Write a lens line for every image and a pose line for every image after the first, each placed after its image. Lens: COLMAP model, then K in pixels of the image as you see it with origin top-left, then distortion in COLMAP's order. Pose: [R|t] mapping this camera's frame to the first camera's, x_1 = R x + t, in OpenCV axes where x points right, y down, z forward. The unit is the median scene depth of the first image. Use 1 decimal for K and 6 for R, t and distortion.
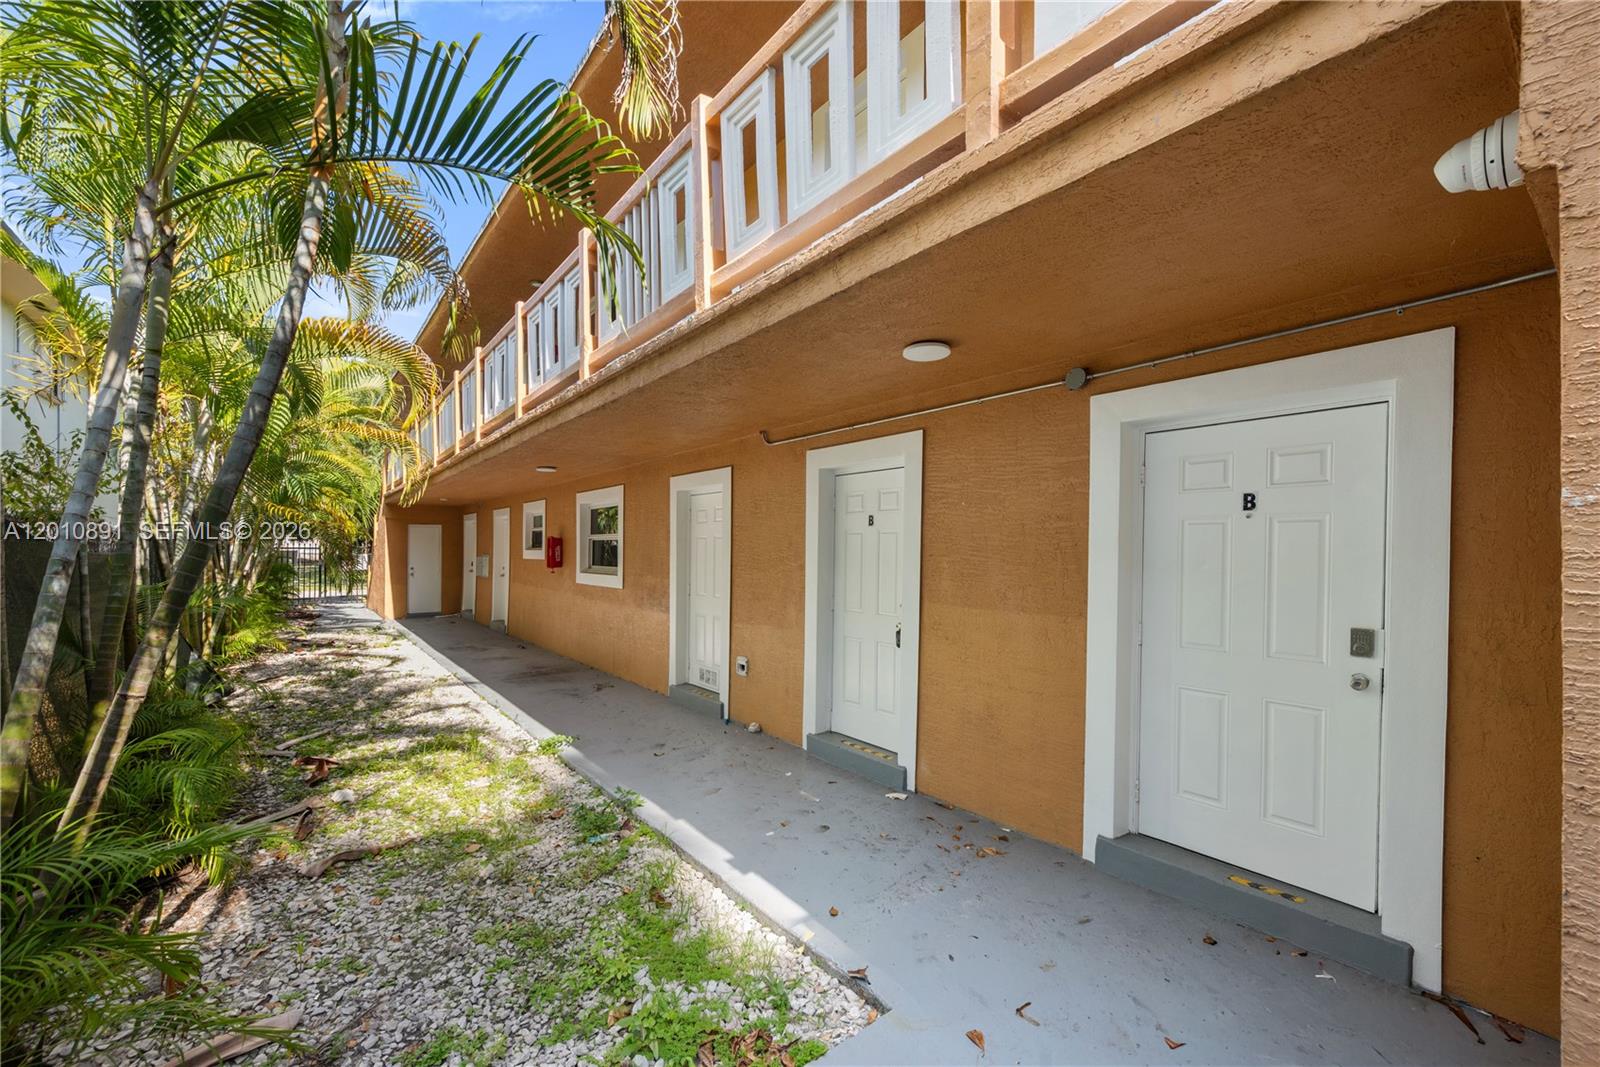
lens RADIAL K [[639.9, 0, 804.0], [0, 639.9, 564.3], [0, 0, 1]] dist [-0.000378, -0.000149]
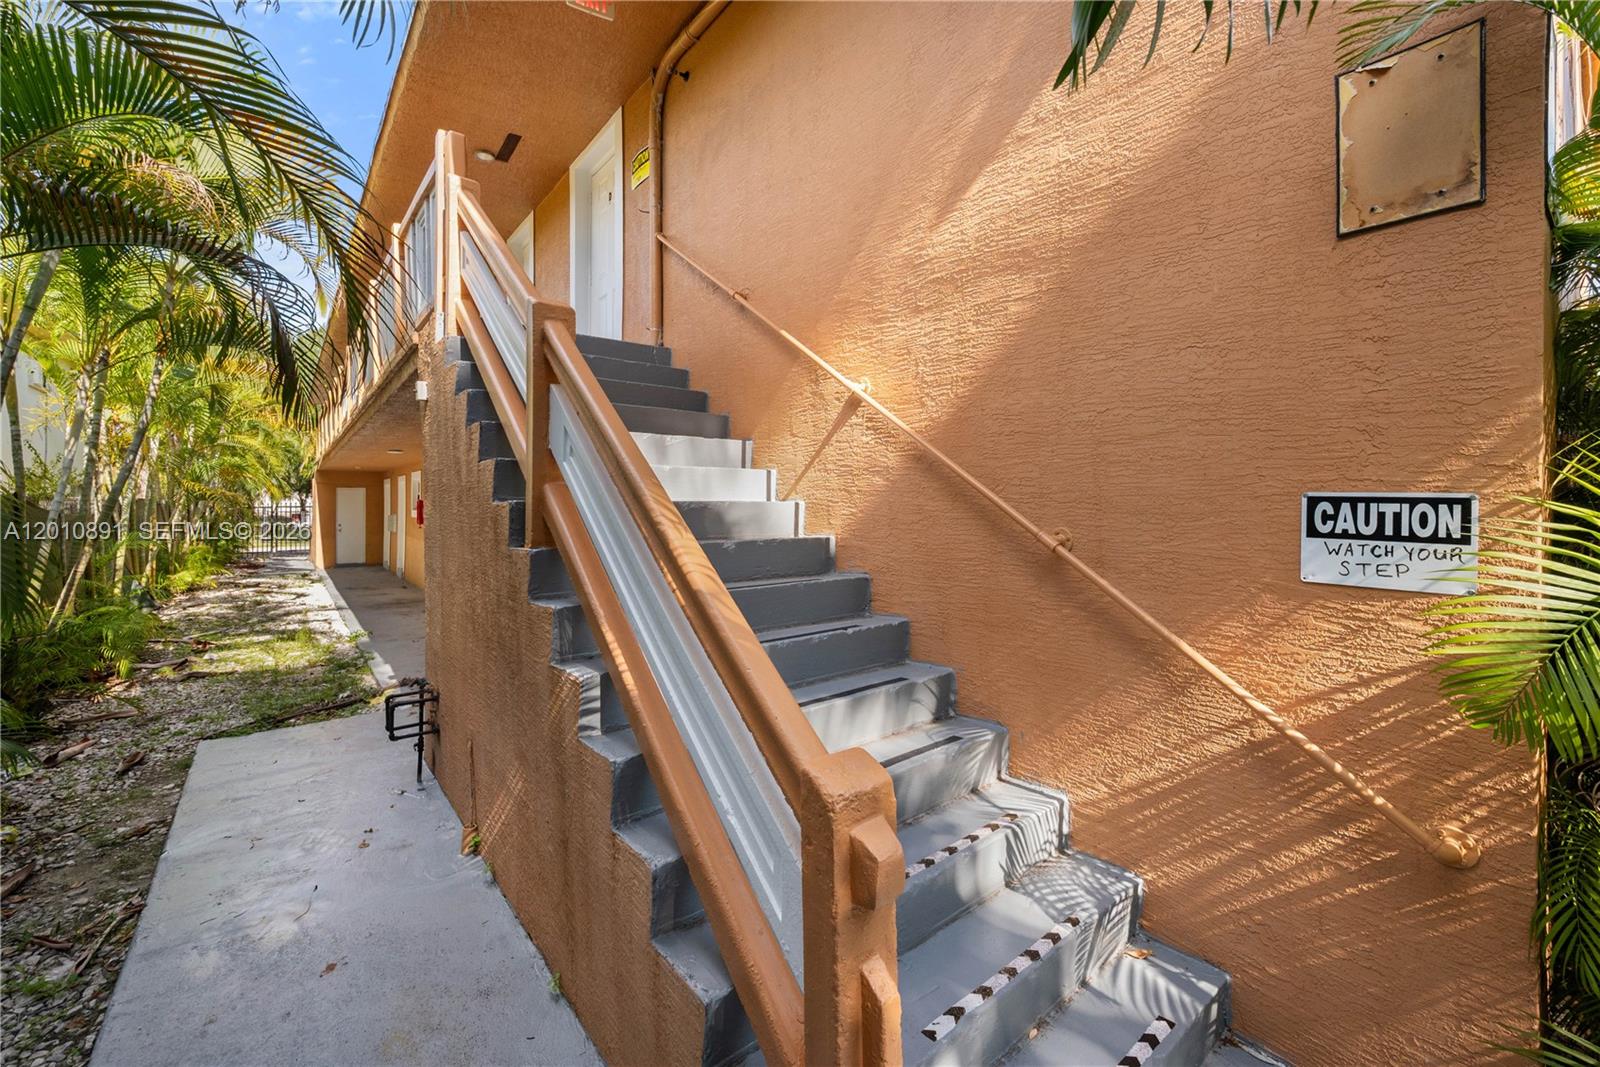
lens RADIAL K [[650.7, 0, 773.3], [0, 650.7, 512.6], [0, 0, 1]] dist [-0.000701, -0.000060]
pose [[0.999864, -0.000806, -0.016451, 0.319556], [0.000571, 0.999898, -0.014300, 0.002090], [0.016460, 0.014289, 0.999762, -0.281210]]
